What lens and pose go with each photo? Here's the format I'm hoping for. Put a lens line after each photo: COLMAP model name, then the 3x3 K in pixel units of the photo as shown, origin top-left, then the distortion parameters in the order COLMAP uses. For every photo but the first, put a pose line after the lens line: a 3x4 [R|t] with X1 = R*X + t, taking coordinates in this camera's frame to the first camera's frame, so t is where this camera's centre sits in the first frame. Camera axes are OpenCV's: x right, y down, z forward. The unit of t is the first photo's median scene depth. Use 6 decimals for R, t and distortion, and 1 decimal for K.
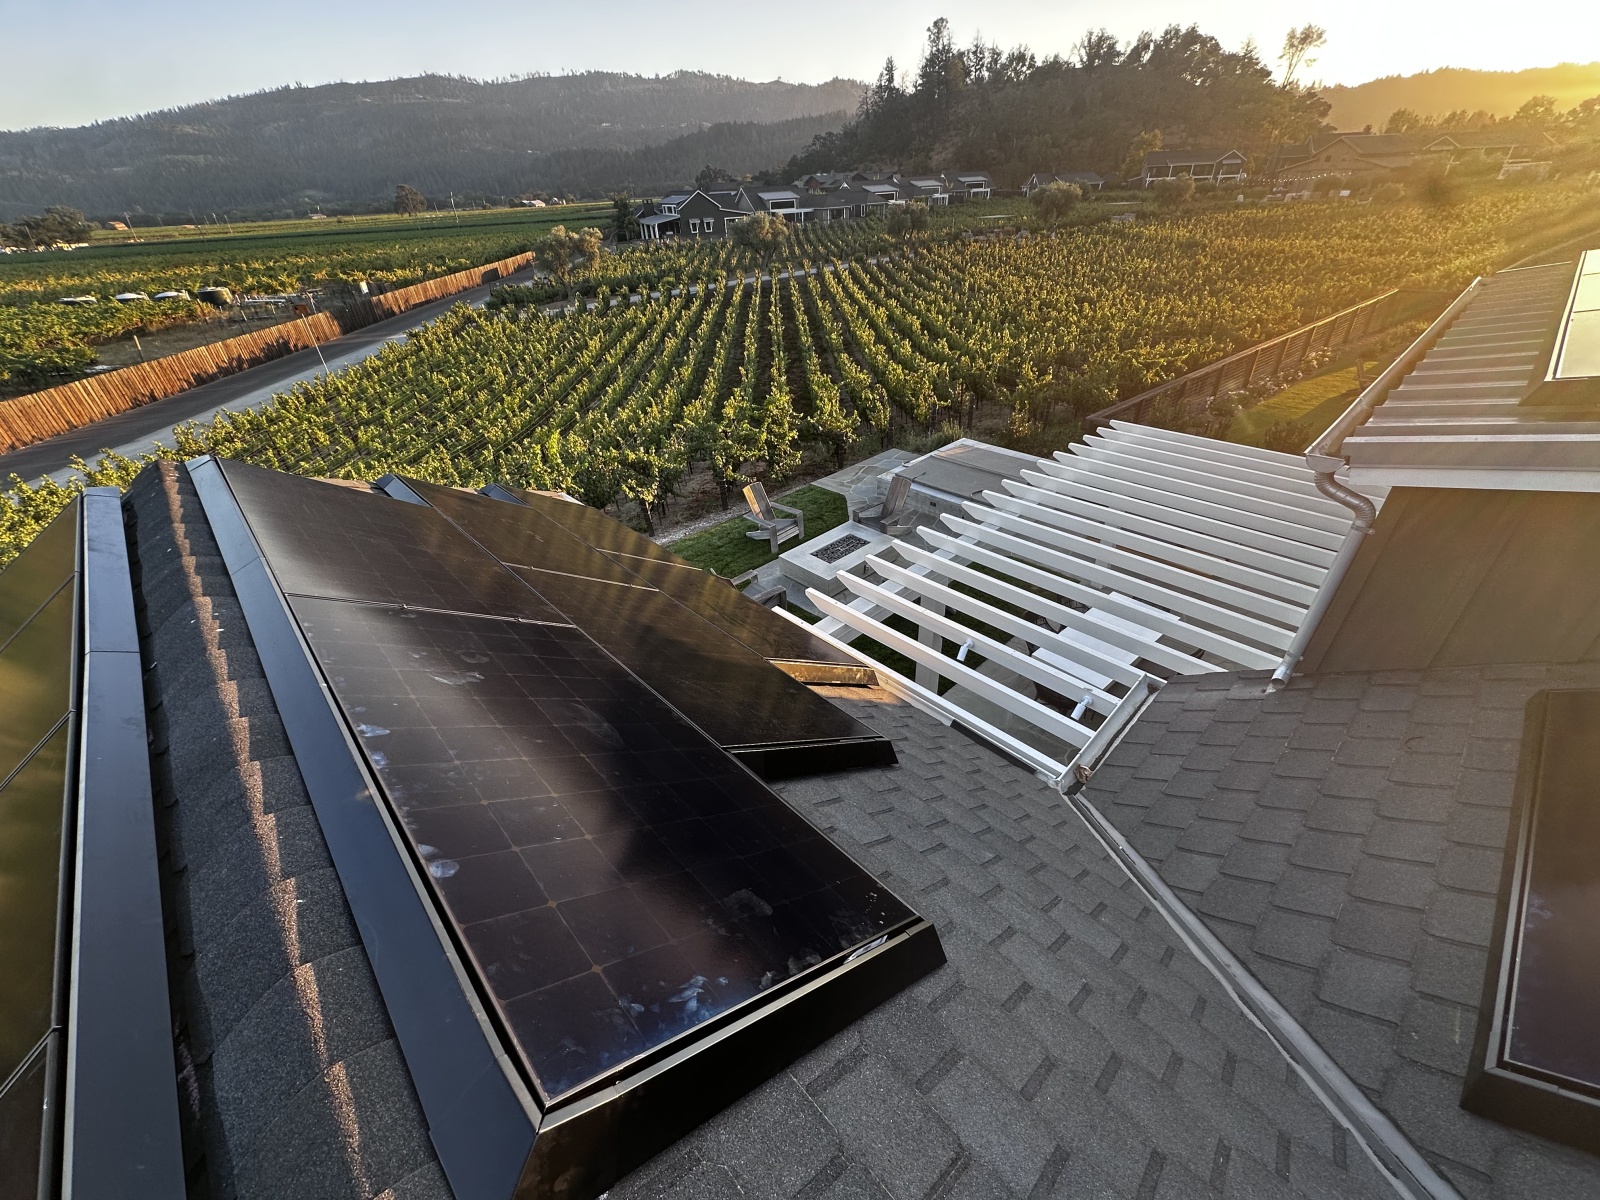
lens RADIAL K [[639.5, 0, 801.9], [0, 639.5, 599.6], [0, 0, 1]] dist [-0.003693, 0.000677]
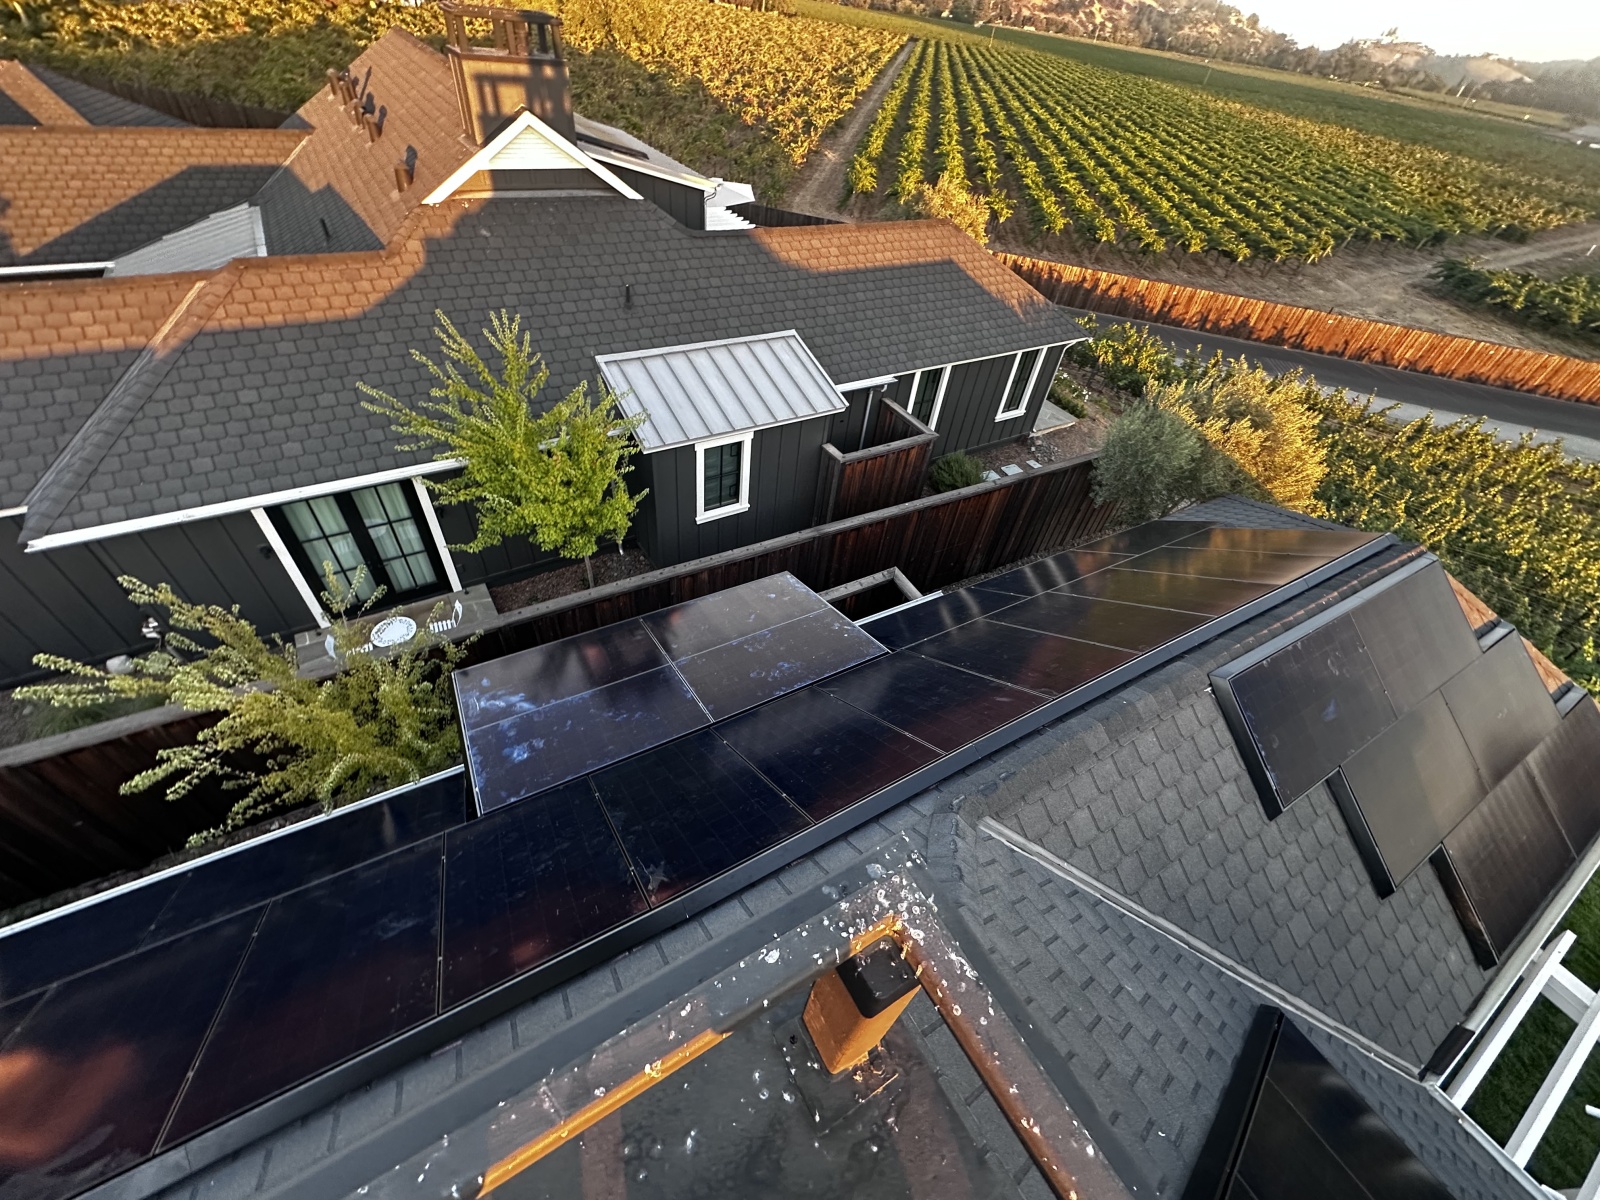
lens RADIAL K [[639.5, 0, 801.7], [0, 639.5, 602.0], [0, 0, 1]] dist [-0.003693, 0.000677]
pose [[-0.241048, 0.688536, -0.683969, 0.061952], [-0.607481, 0.442572, 0.659619, -0.015429], [0.756877, 0.574498, 0.311591, -0.064459]]
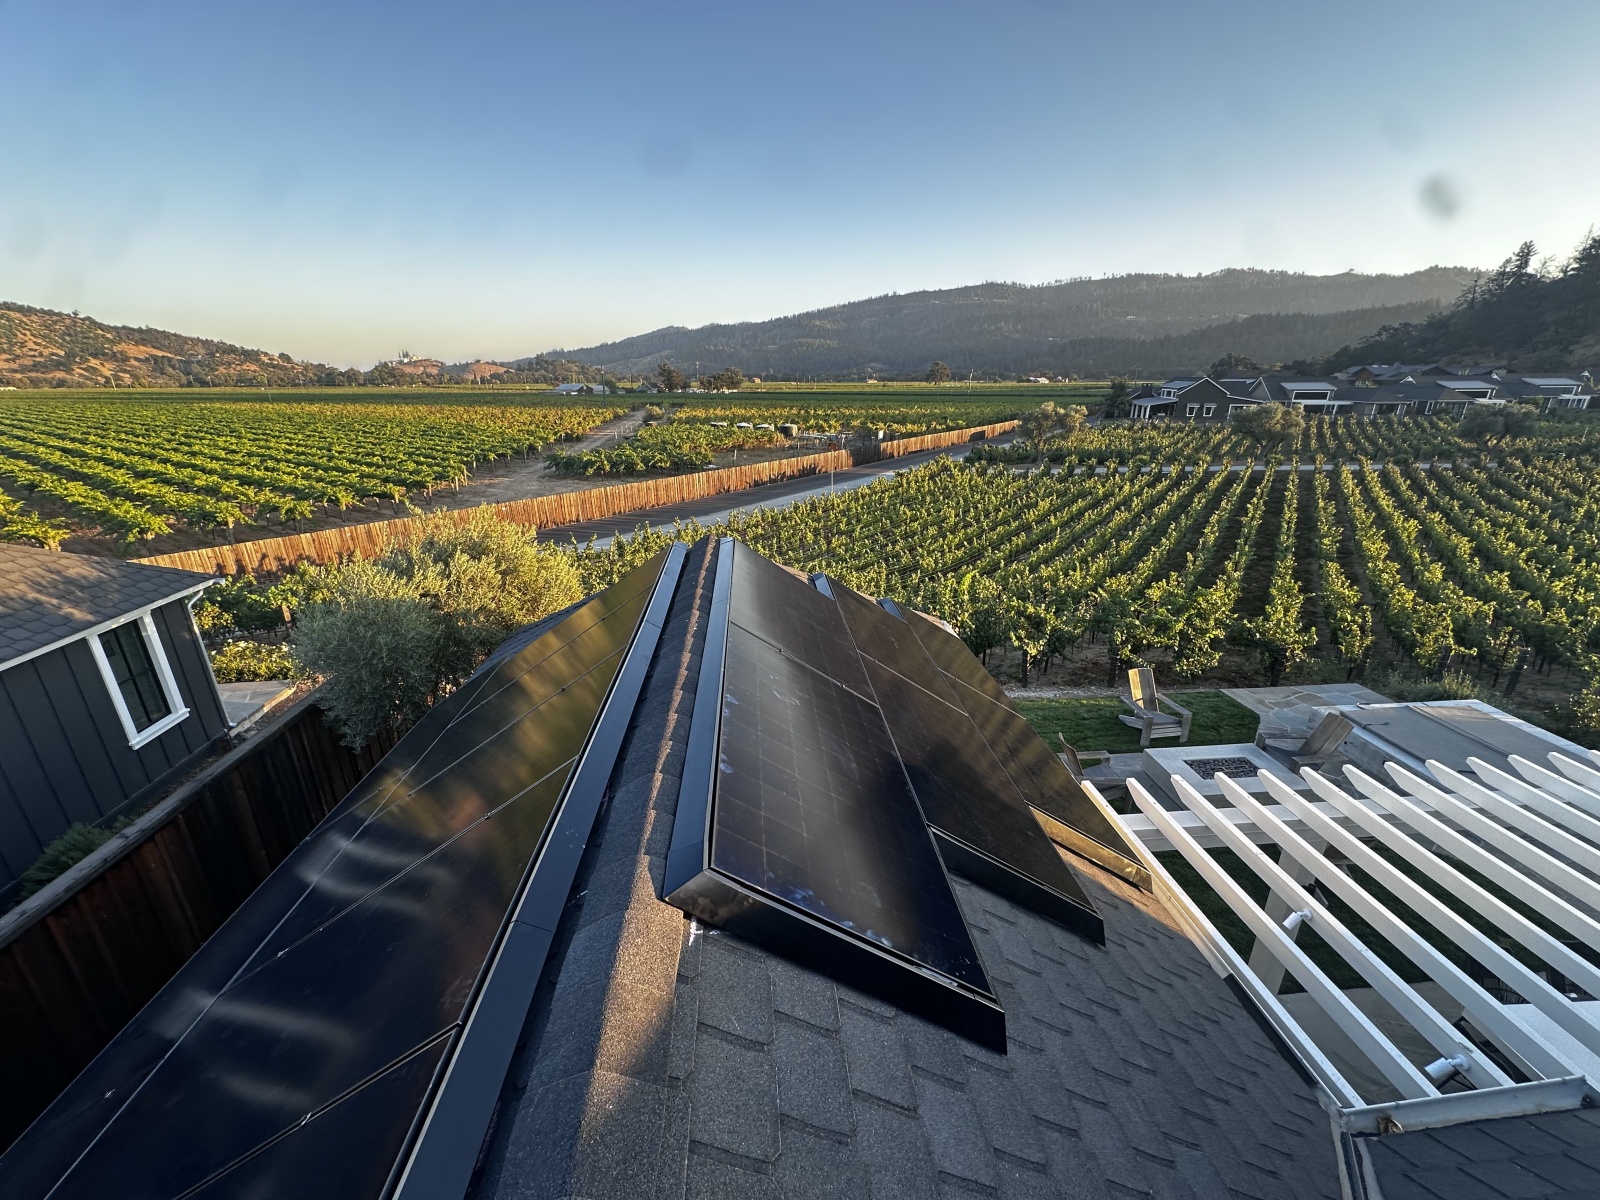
lens RADIAL K [[639.5, 0, 801.3], [0, 639.5, 599.9], [0, 0, 1]] dist [-0.003693, 0.000677]
pose [[0.775833, 0.244698, -0.581555, 0.012295], [-0.367766, 0.924341, -0.101695, 0.001533], [0.512670, 0.292775, 0.807126, -0.011618]]
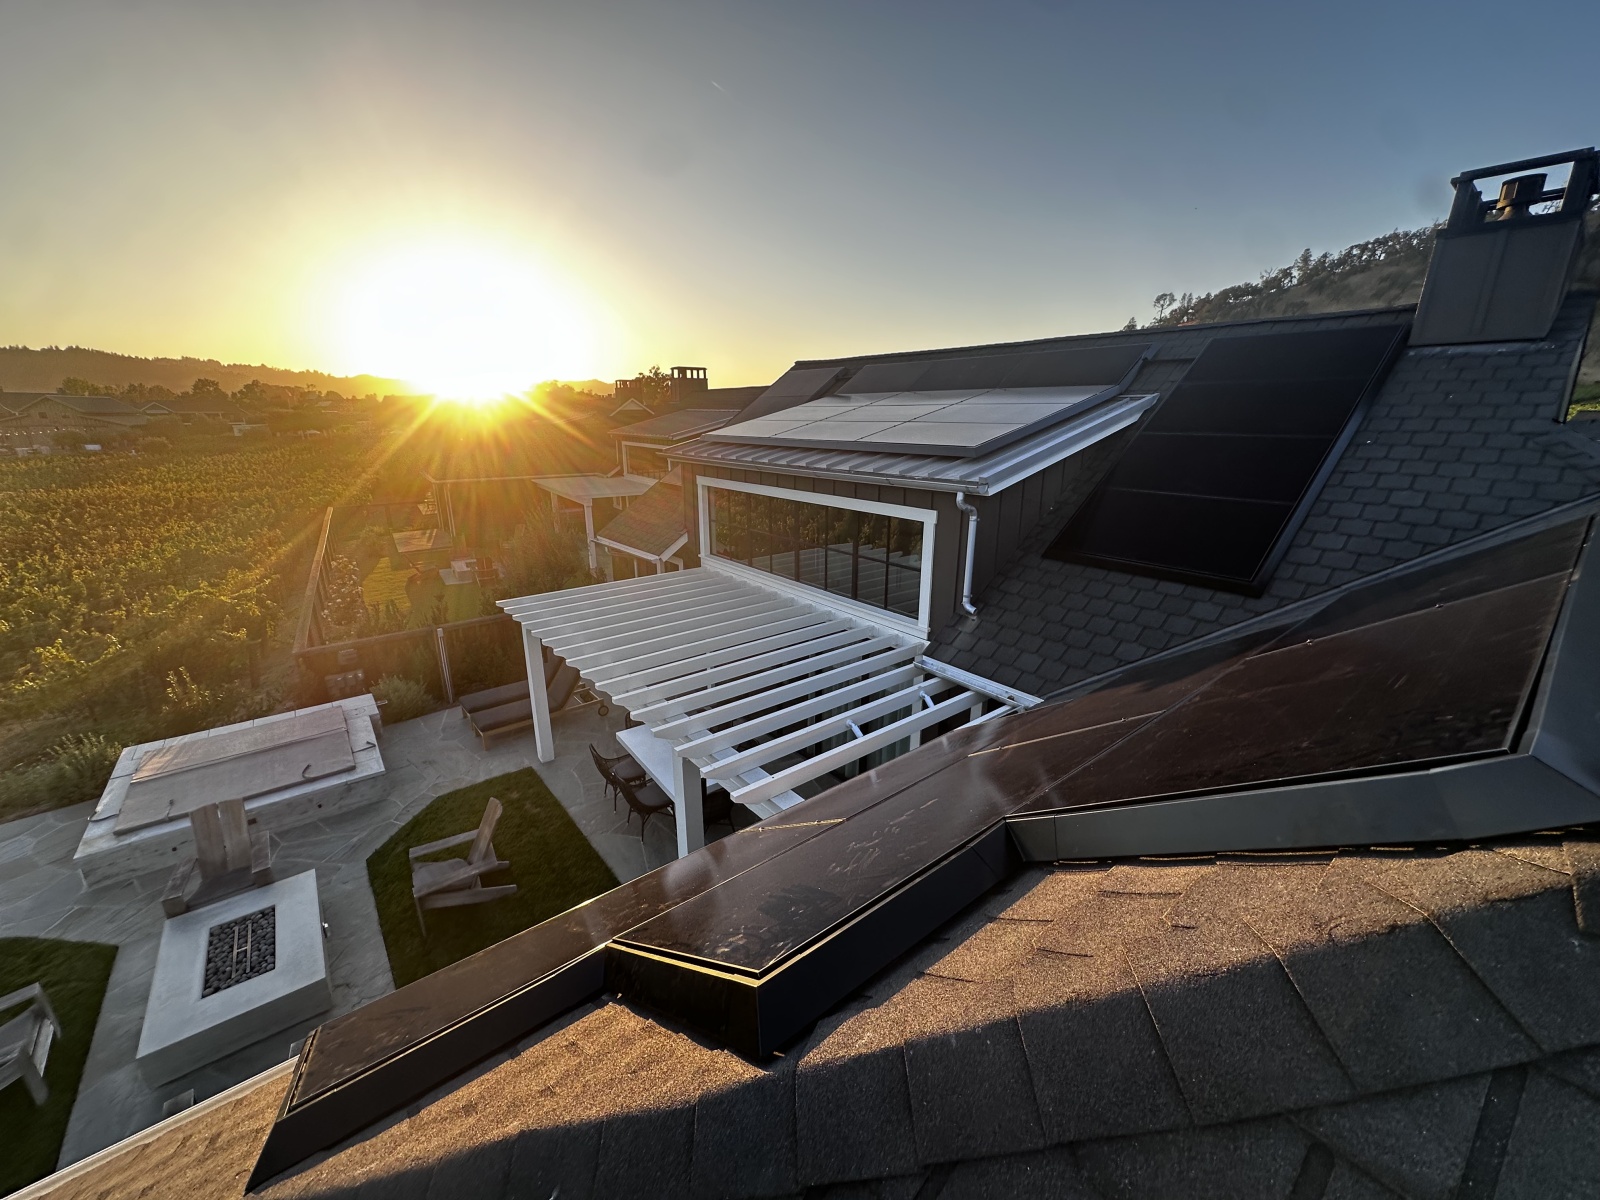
lens RADIAL K [[639.5, 0, 799.7], [0, 639.5, 600.9], [0, 0, 1]] dist [-0.003693, 0.000677]
pose [[0.088632, -0.238252, 0.967151, -0.070550], [0.543380, 0.825331, 0.153519, -0.029768], [-0.834795, 0.511923, 0.202612, 0.067412]]
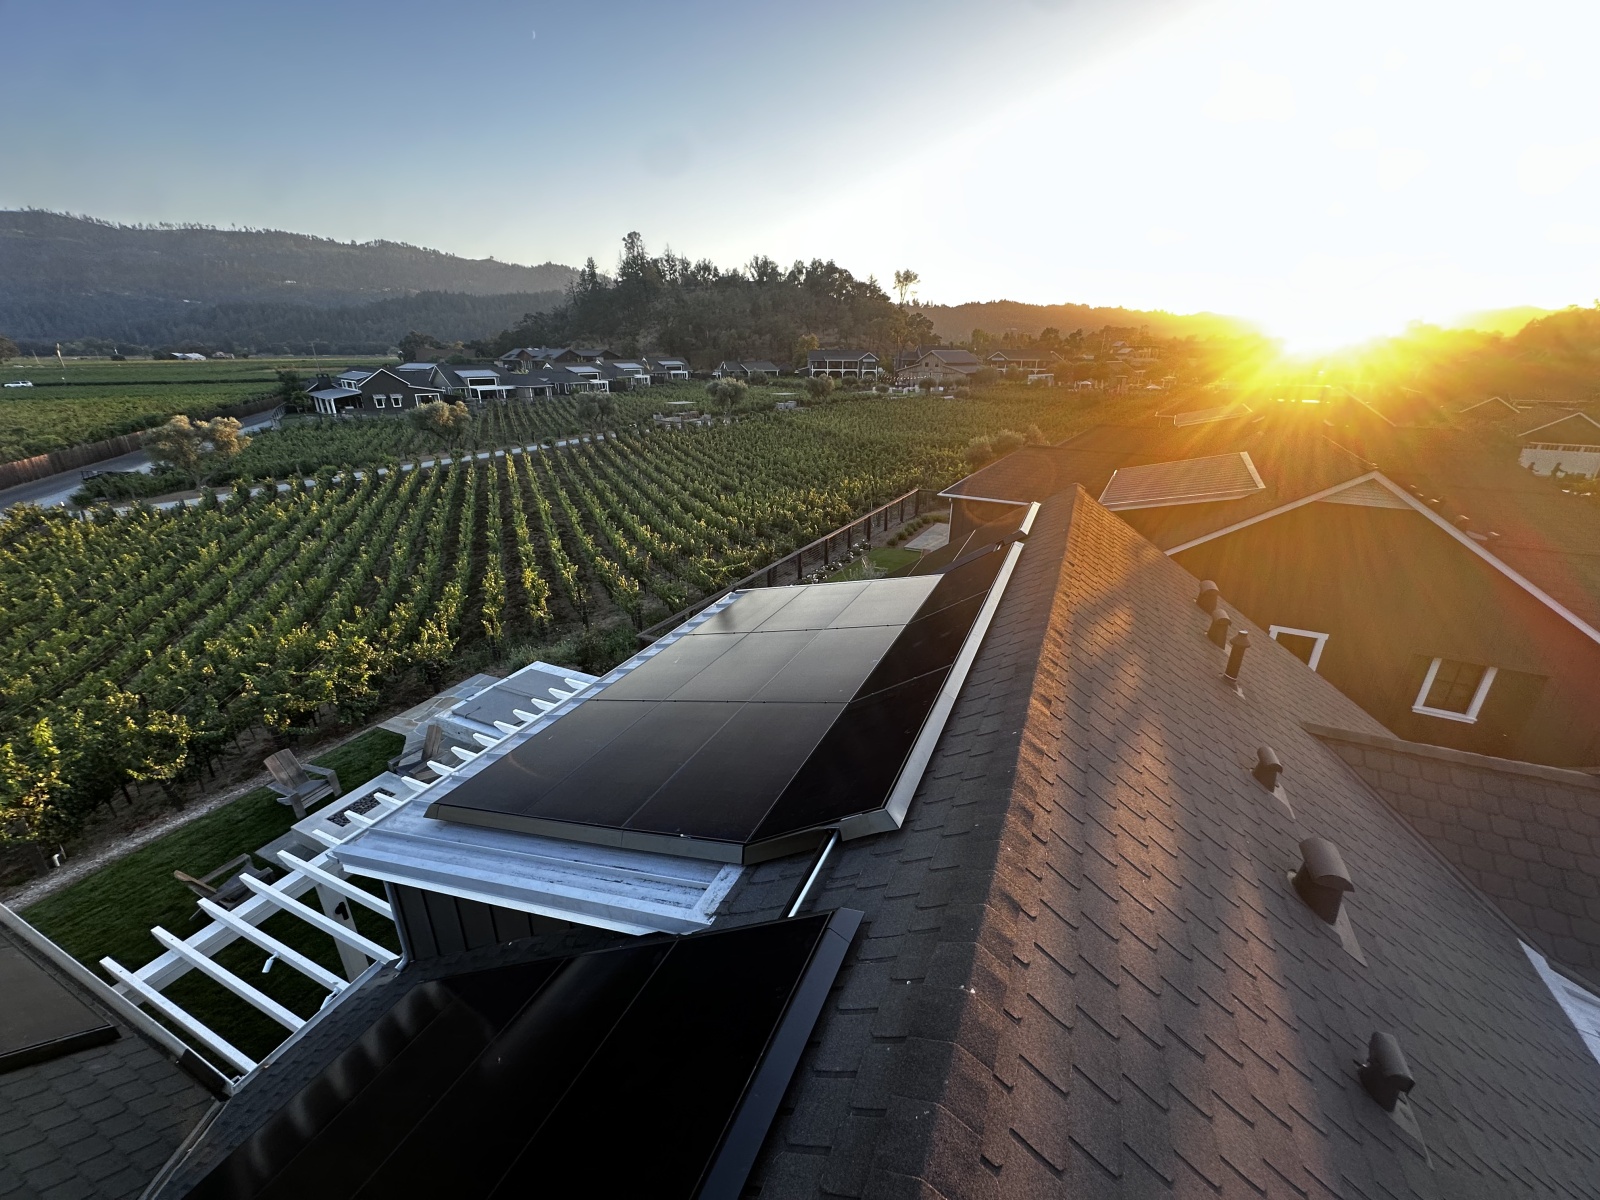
lens RADIAL K [[639.5, 0, 801.4], [0, 639.5, 599.4], [0, 0, 1]] dist [-0.003693, 0.000677]
pose [[0.925911, -0.090460, 0.366750, 0.076959], [0.166012, 0.969561, -0.179976, -0.020331], [-0.339306, 0.227527, 0.912745, -0.064869]]
